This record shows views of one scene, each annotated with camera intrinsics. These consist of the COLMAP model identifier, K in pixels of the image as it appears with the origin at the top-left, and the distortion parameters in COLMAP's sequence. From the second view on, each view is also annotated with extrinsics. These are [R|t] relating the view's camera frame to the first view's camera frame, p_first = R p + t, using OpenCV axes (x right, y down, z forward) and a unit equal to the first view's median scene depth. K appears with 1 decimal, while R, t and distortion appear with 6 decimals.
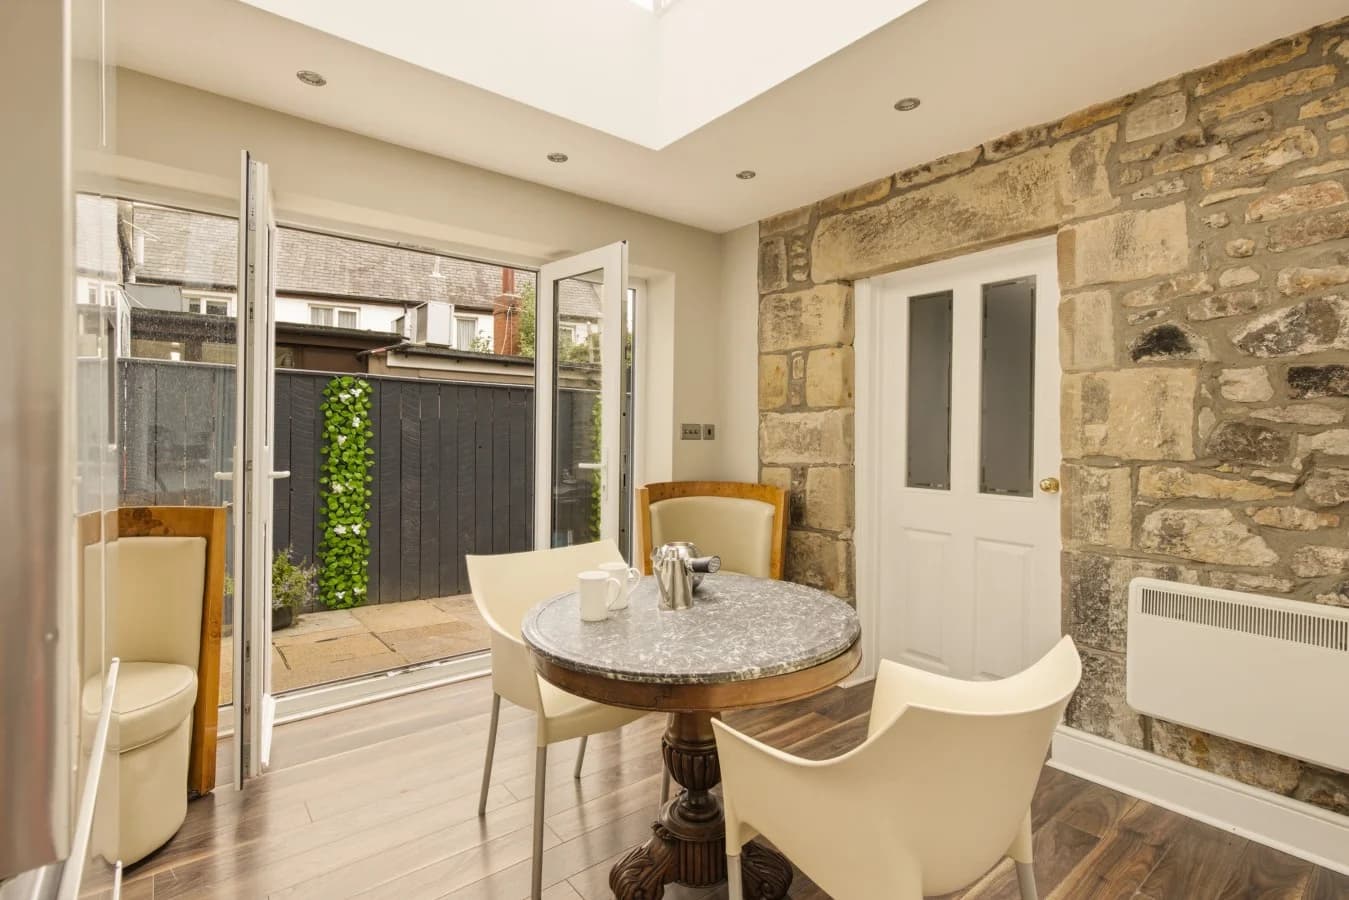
lens RADIAL K [[662.1, 0, 672.8], [0, 662.1, 460.6], [0, 0, 1]] dist [-0.051516, 0.009778]
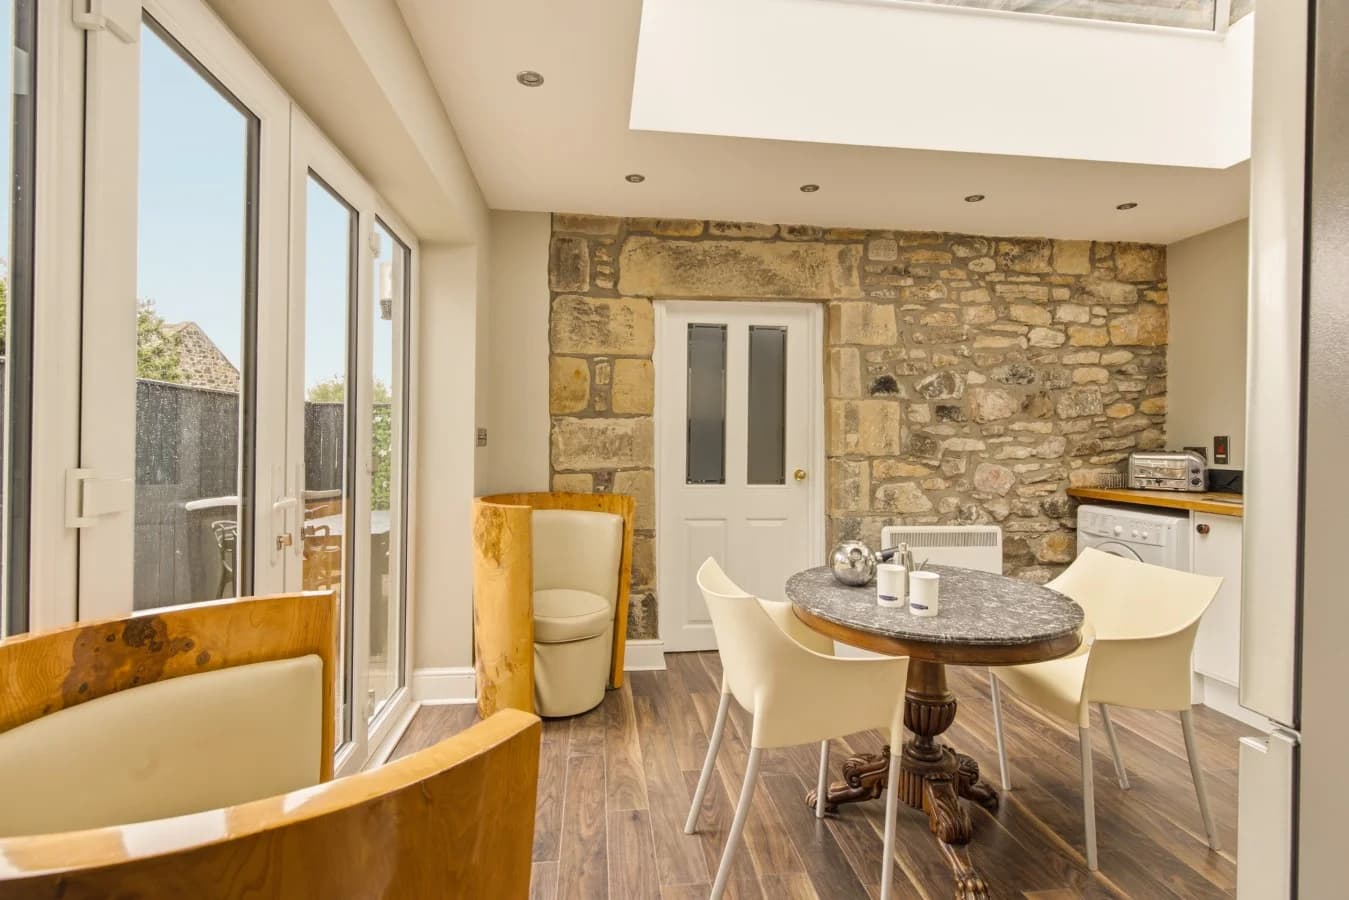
lens RADIAL K [[662.1, 0, 672.8], [0, 662.1, 460.6], [0, 0, 1]] dist [-0.051516, 0.009778]
pose [[0.482473, -0.034895, 0.875216, -0.920688], [0.030060, 0.999277, 0.023270, -0.040194], [-0.875395, 0.015082, 0.483173, 0.594541]]
